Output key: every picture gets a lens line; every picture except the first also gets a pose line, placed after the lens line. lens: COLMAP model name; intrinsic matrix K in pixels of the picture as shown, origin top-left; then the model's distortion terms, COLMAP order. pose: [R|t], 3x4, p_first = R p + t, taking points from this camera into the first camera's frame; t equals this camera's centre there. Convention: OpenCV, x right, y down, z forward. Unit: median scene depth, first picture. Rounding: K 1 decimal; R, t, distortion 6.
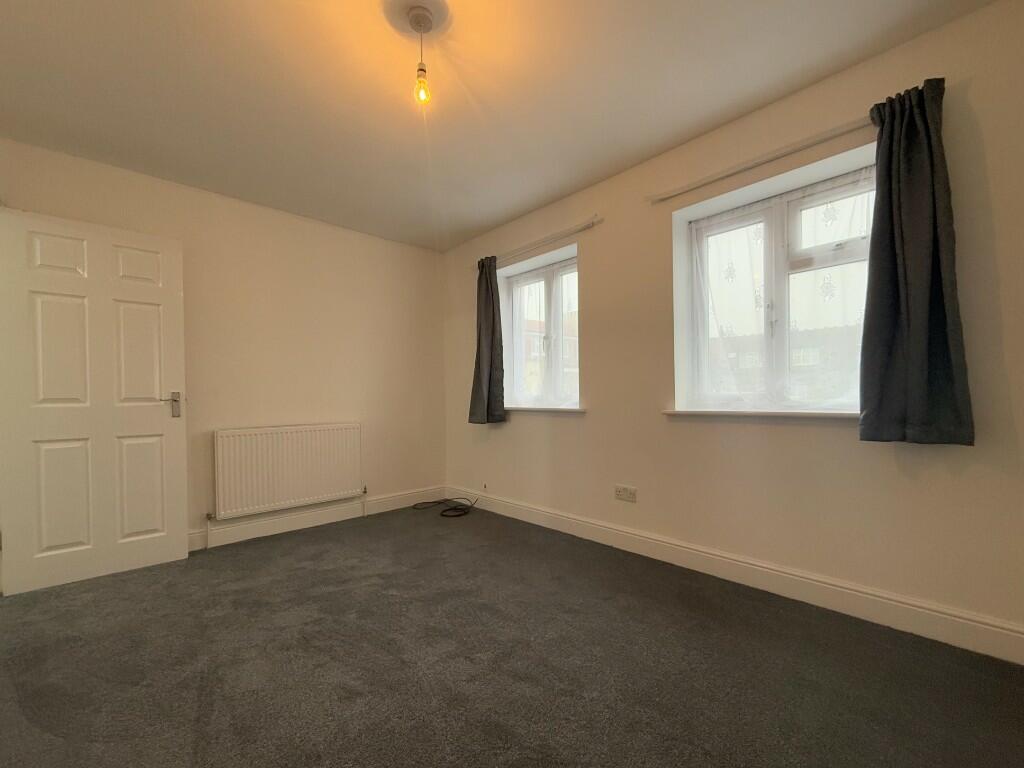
lens RADIAL K [[419.6, 0, 512.7], [0, 419.6, 397.9], [0, 0, 1]] dist [0.000444, -0.000001]
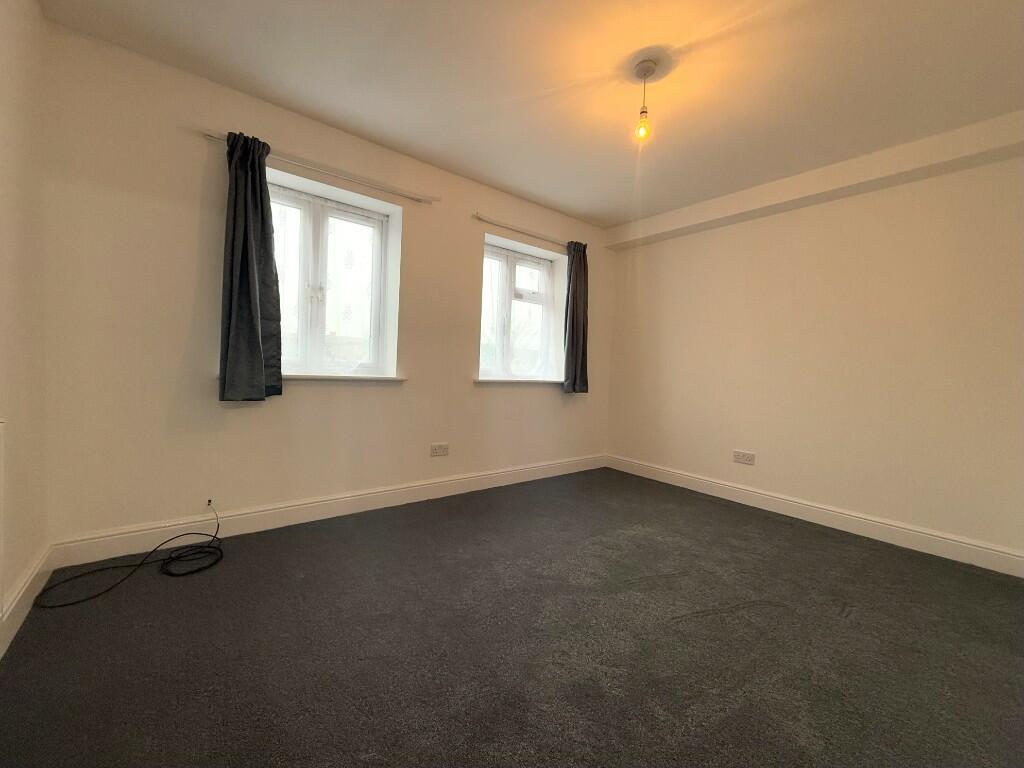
lens RADIAL K [[411.3, 0, 507.7], [0, 411.3, 378.4], [0, 0, 1]] dist [0.000515, 0.000006]
pose [[0.086975, -0.014629, 0.996103, -0.867435], [-0.045534, 0.998789, 0.018644, -0.002373], [-0.995169, -0.046979, 0.086203, 0.729201]]
